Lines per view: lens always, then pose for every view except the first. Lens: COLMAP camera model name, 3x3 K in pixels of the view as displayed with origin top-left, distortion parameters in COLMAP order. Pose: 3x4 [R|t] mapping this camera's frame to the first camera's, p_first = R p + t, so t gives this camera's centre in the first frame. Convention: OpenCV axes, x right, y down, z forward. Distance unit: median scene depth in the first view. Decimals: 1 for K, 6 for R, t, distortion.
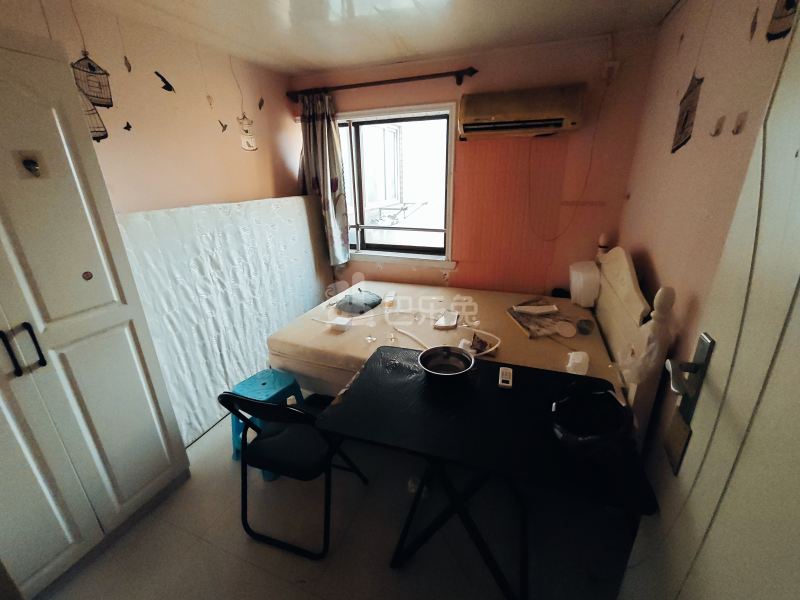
lens RADIAL K [[338.8, 0, 402.4], [0, 338.8, 297.2], [0, 0, 1]] dist [-0.010152, 0.003139]
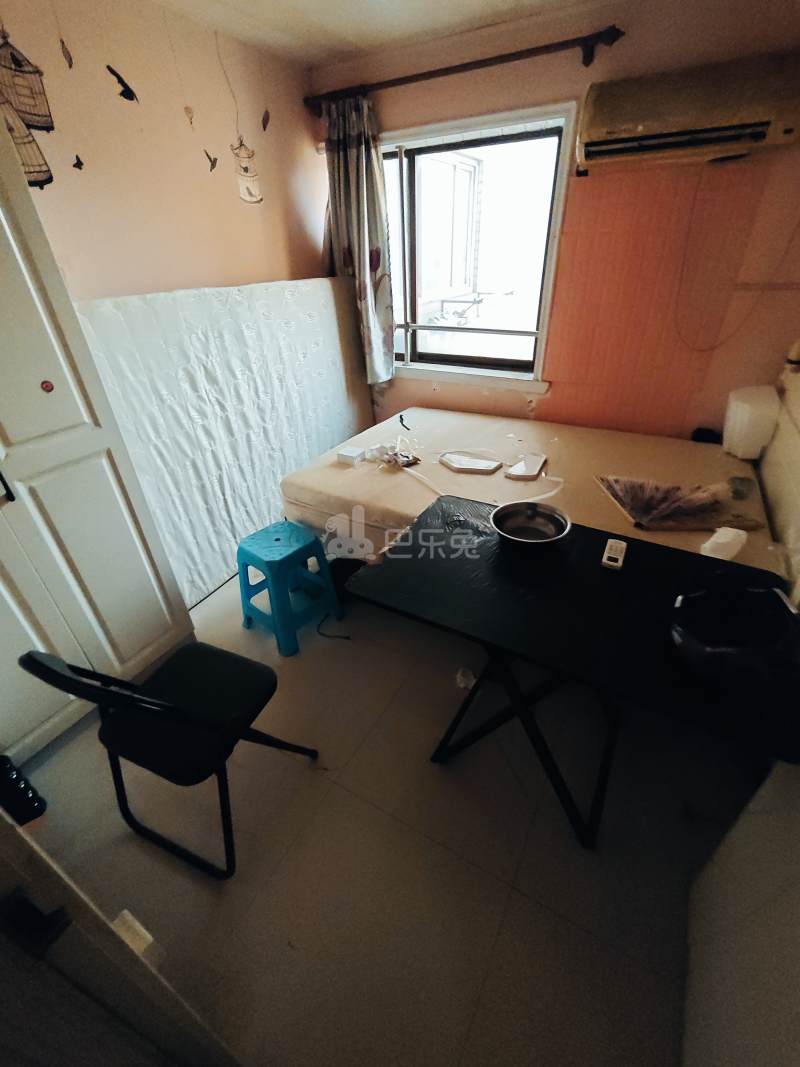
lens RADIAL K [[451.8, 0, 404.0], [0, 451.8, 534.5], [0, 0, 1]] dist [-0.010152, 0.003139]
pose [[0.990167, 0.064396, -0.124184, 0.003848], [-0.036160, 0.975396, 0.217473, 0.007581], [0.135133, -0.210844, 0.968134, 0.035947]]
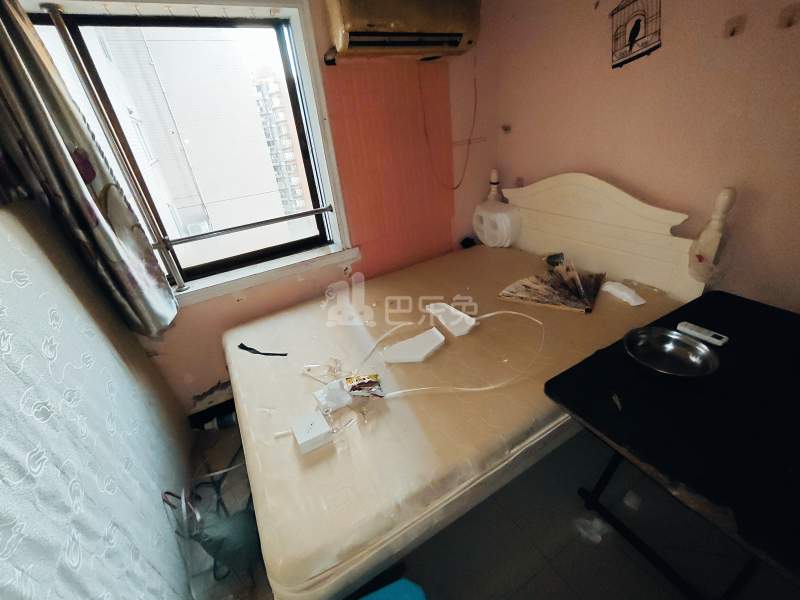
lens RADIAL K [[338.8, 0, 402.2], [0, 338.8, 298.1], [0, 0, 1]] dist [-0.010152, 0.003139]
pose [[0.621400, -0.405757, 0.670242, -0.412755], [0.348922, 0.909255, 0.226957, -0.179093], [-0.701510, 0.092831, 0.706588, 0.569257]]
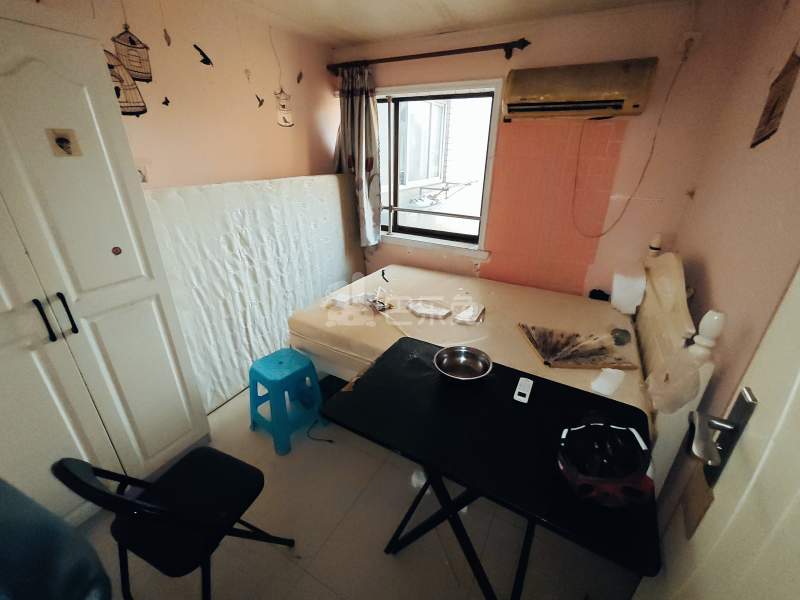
lens RADIAL K [[338.8, 0, 402.3], [0, 338.8, 295.9], [0, 0, 1]] dist [-0.010152, 0.003139]
pose [[0.990325, 0.082859, -0.111310, 0.044621], [-0.075731, 0.994887, 0.066821, -0.036339], [0.116278, -0.057745, 0.991537, 0.032404]]
